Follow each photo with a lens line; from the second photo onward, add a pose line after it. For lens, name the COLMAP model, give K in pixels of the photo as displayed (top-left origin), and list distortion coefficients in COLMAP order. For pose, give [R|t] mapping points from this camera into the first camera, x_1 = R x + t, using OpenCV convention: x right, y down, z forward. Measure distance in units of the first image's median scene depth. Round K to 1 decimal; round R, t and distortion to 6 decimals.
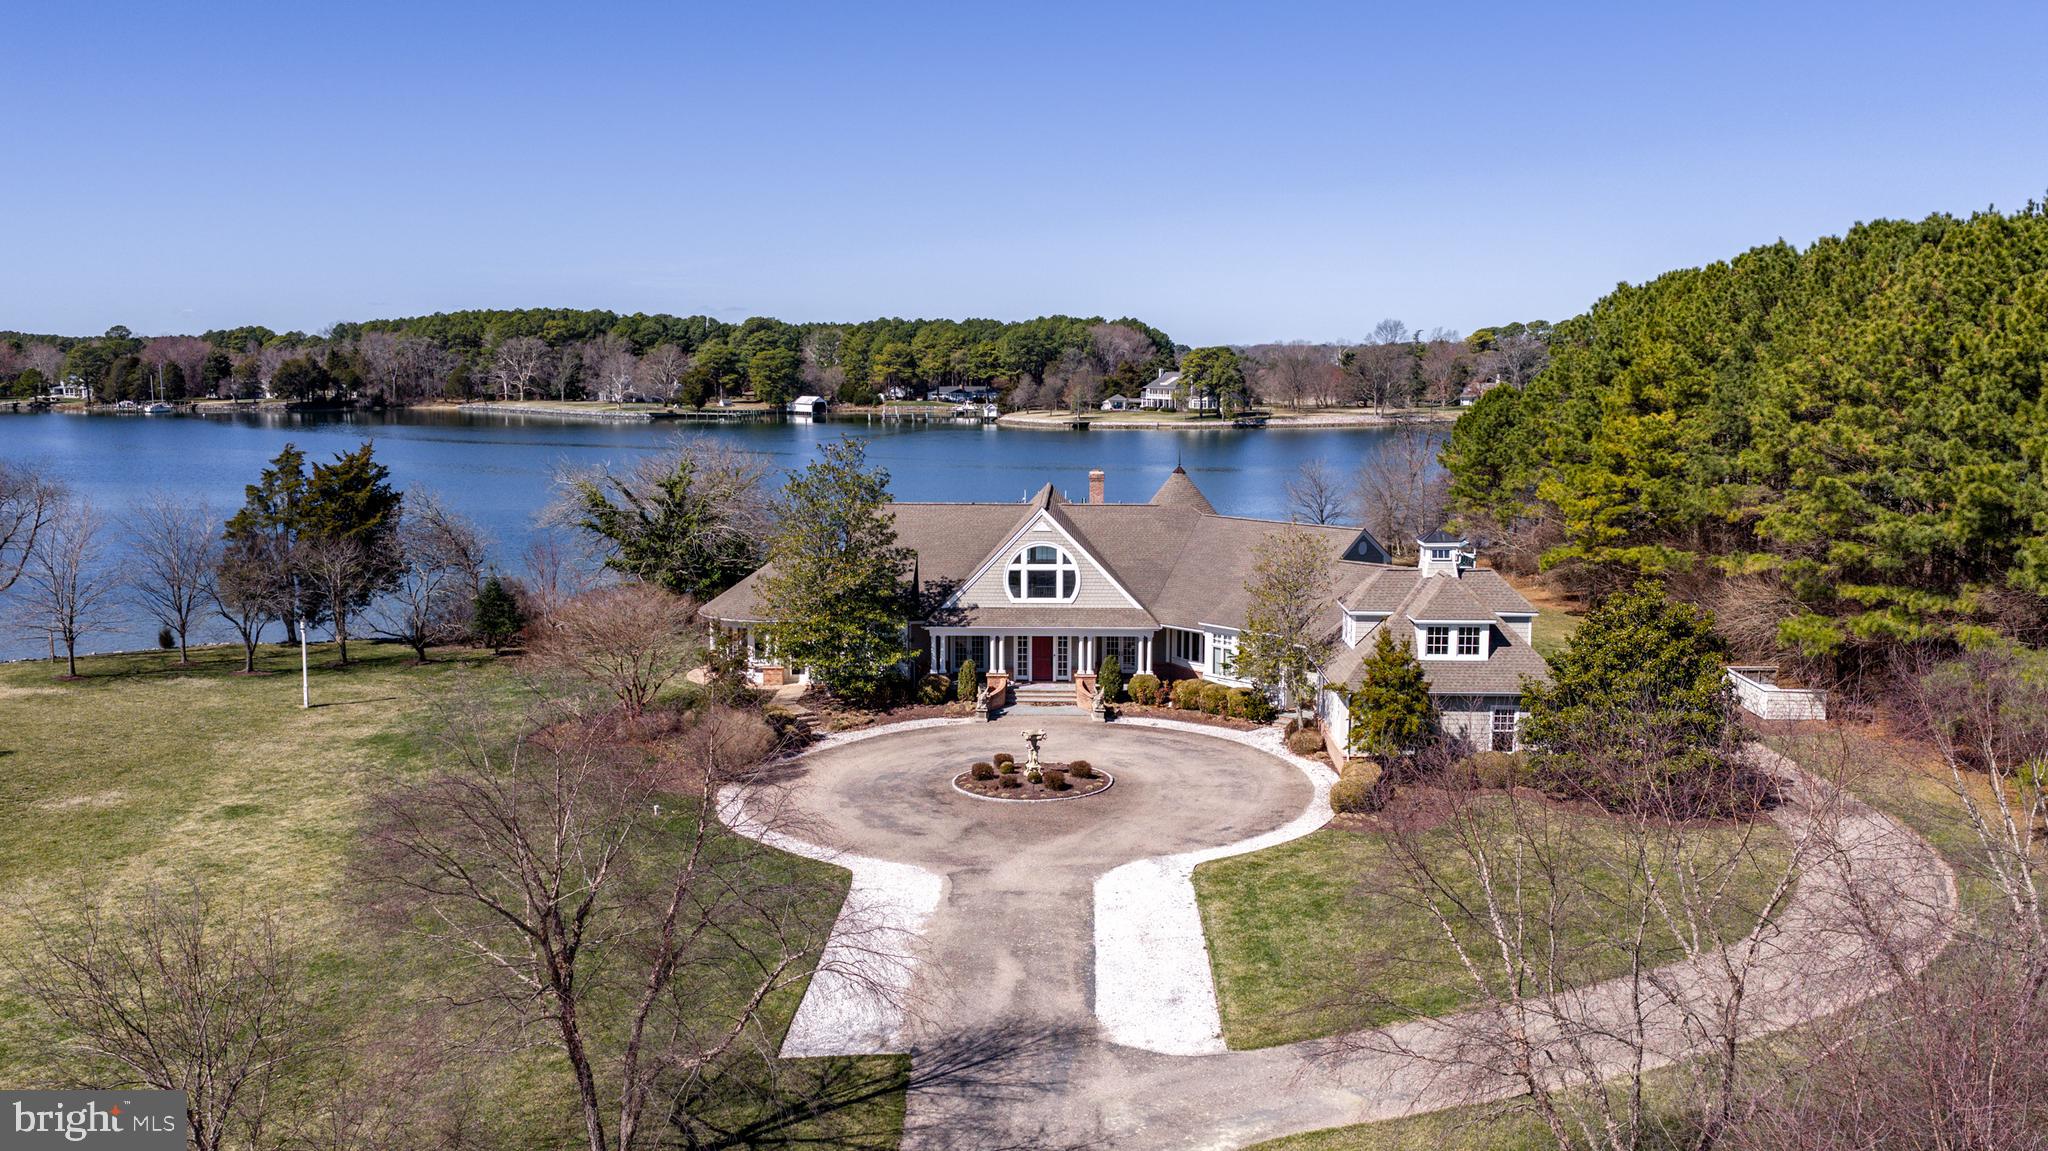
lens RADIAL K [[1699.5, 0, 1031.9], [0, 1699.5, 587.8], [0, 0, 1]] dist [0.025363, -0.054280]
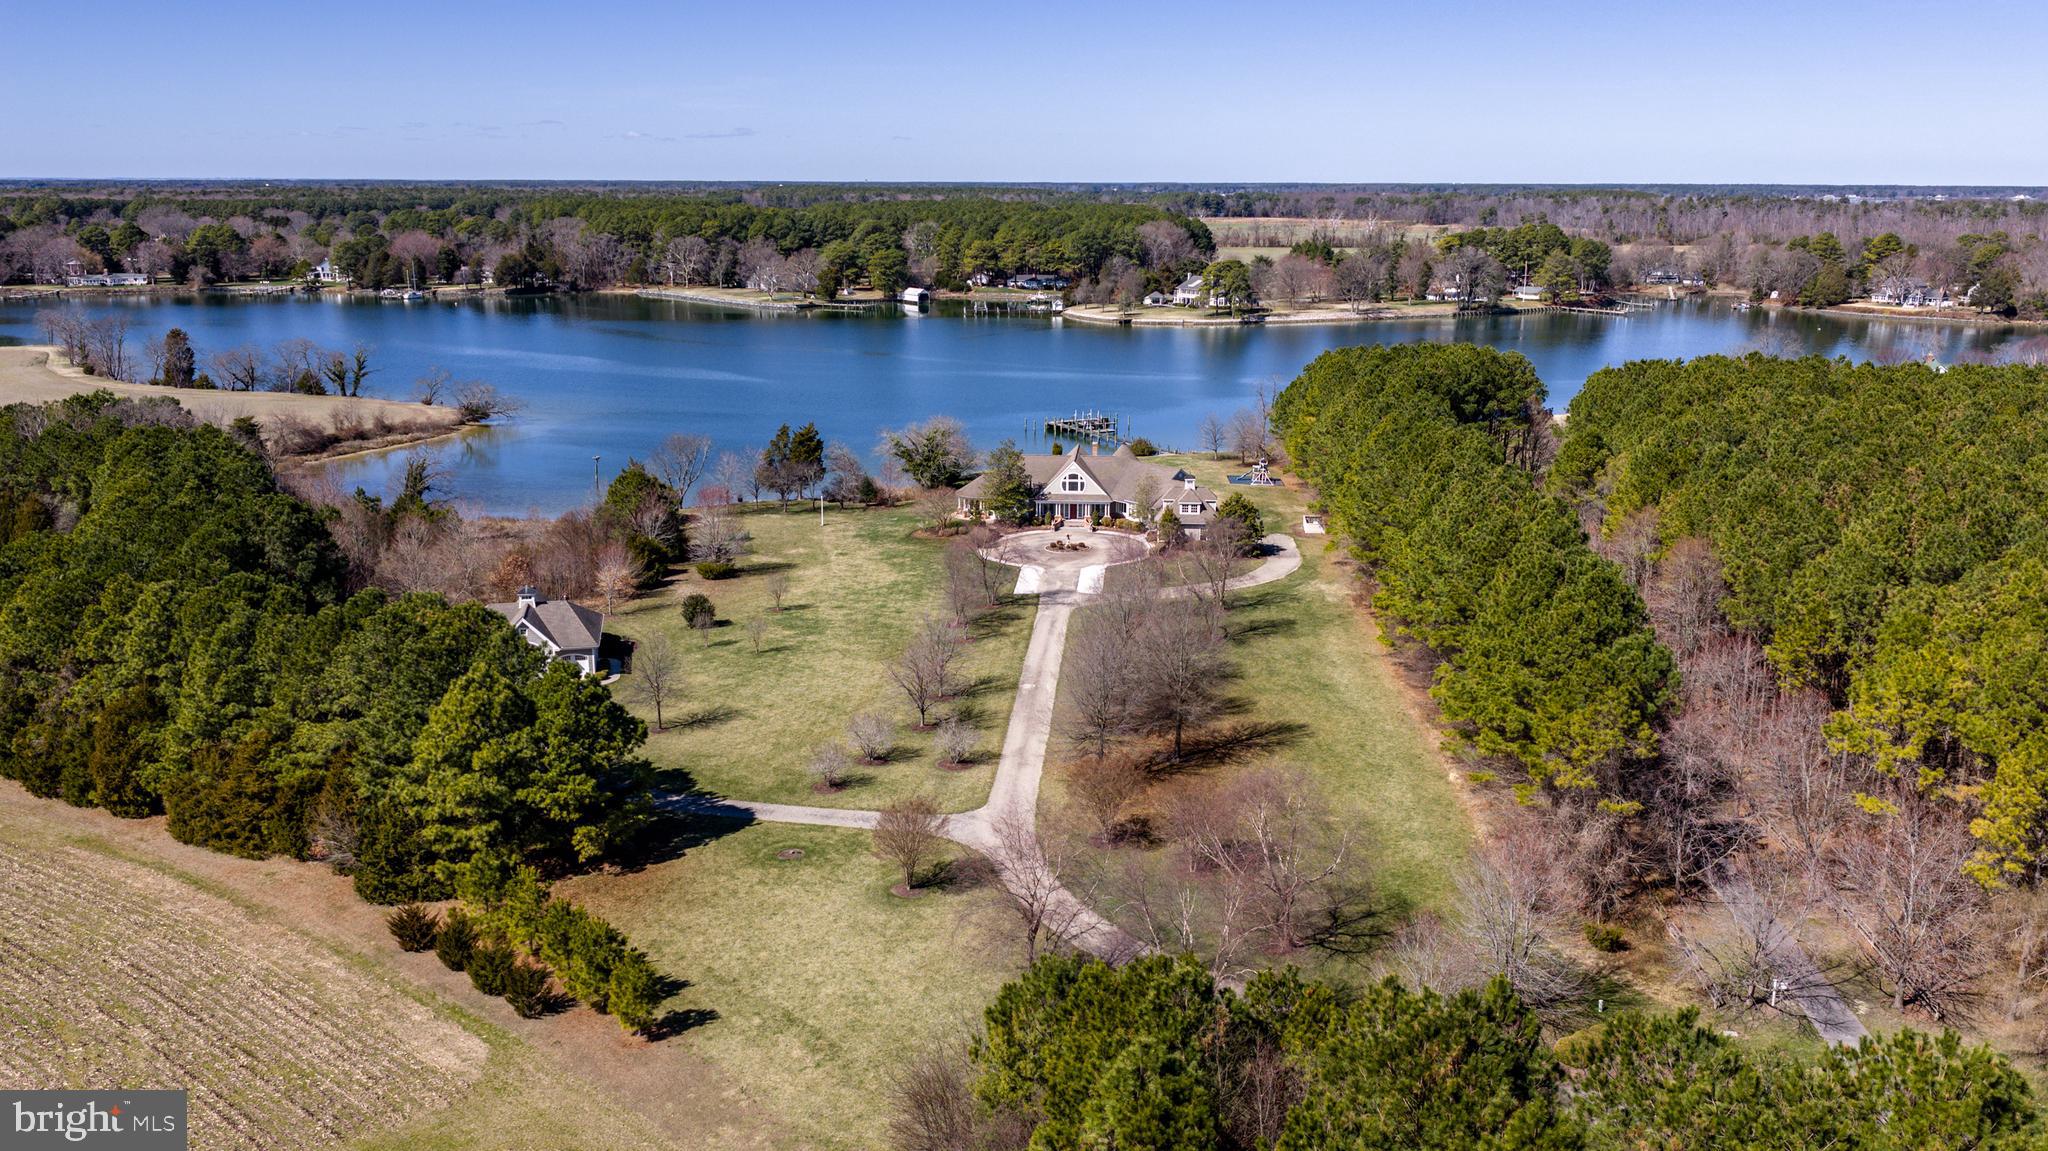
lens RADIAL K [[1699.5, 0, 1031.3], [0, 1699.5, 579.6], [0, 0, 1]] dist [0.025363, -0.054280]
pose [[0.999211, 0.010132, -0.038406, 0.006767], [-0.006405, 0.995367, 0.095935, -0.017378], [0.039200, -0.095613, 0.994646, -0.277128]]
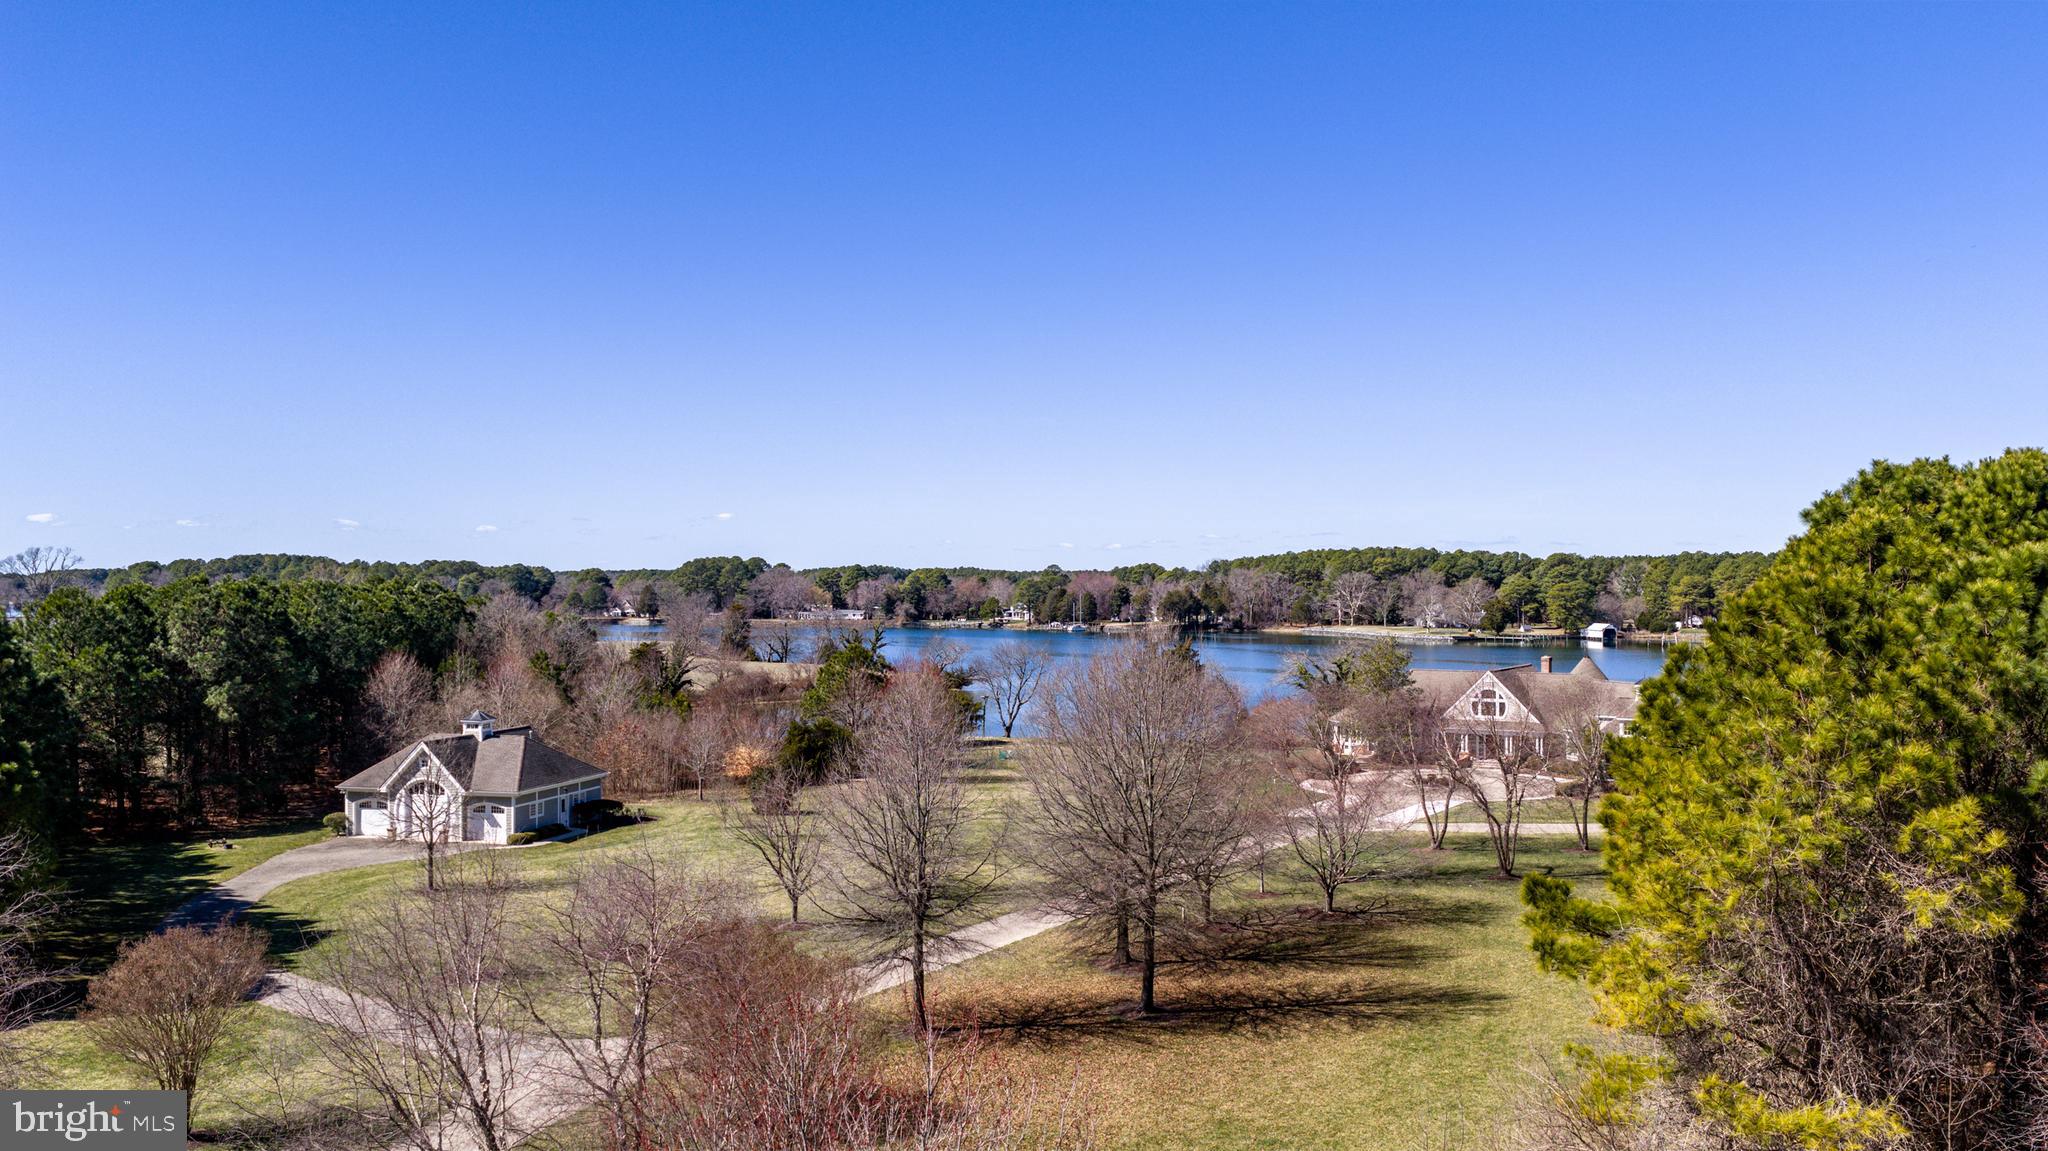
lens RADIAL K [[1699.5, 0, 1026.7], [0, 1699.5, 579.2], [0, 0, 1]] dist [0.025363, -0.054280]
pose [[0.878875, -0.002515, -0.477046, 0.067506], [-0.063498, 0.990471, -0.122207, 0.017609], [0.472807, 0.137696, 0.870341, -0.142540]]
